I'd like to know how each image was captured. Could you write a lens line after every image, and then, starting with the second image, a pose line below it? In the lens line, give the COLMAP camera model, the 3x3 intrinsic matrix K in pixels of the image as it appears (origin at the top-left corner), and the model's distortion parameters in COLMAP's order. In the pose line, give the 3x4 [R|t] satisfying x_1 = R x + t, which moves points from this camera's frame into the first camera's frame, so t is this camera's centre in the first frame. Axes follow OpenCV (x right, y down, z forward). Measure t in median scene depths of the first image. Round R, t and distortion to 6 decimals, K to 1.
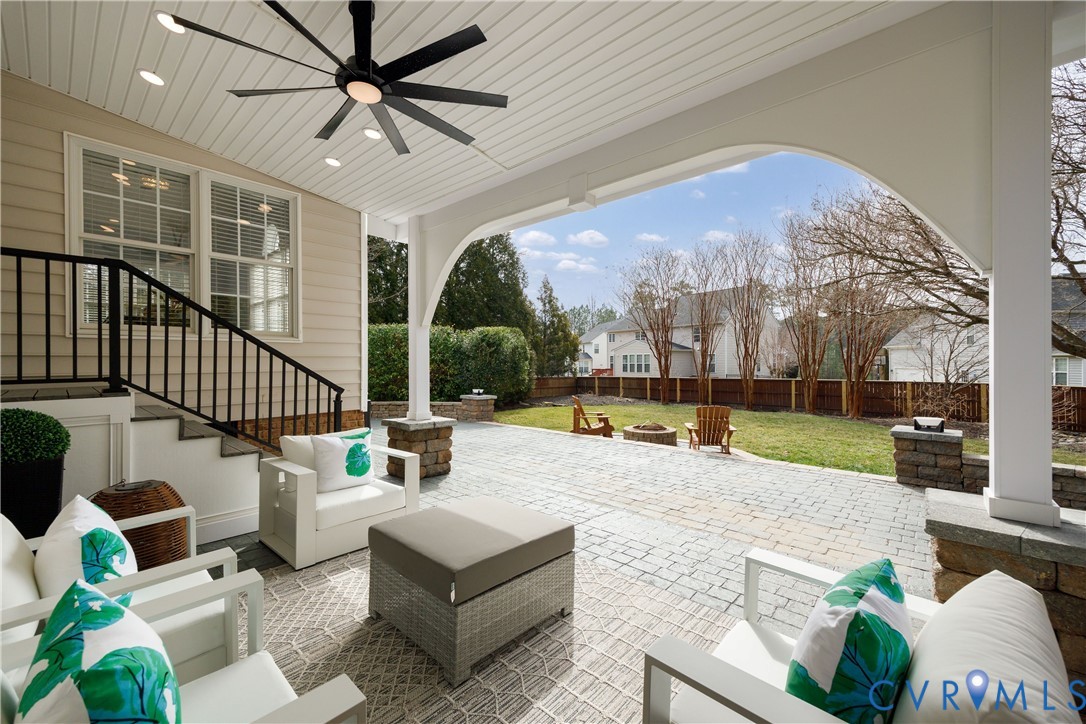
lens RADIAL K [[449.3, 0, 544.0], [0, 449.3, 363.8], [0, 0, 1]] dist [0.015535, -0.001397]
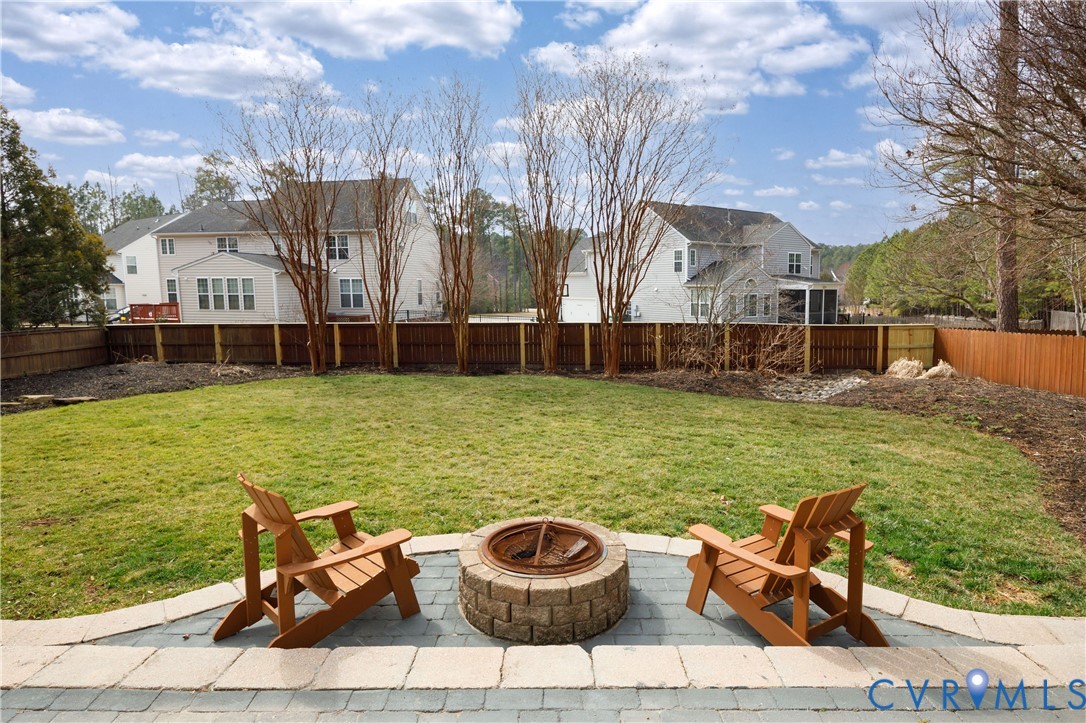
lens RADIAL K [[585.6, 0, 547.1], [0, 585.6, 354.6], [0, 0, 1]] dist [-0.004900, -0.001601]
pose [[0.728873, -0.076745, 0.680334, -0.007891], [-0.000725, 0.993611, 0.112860, -0.009317], [-0.684648, -0.082754, 0.724161, 0.203061]]
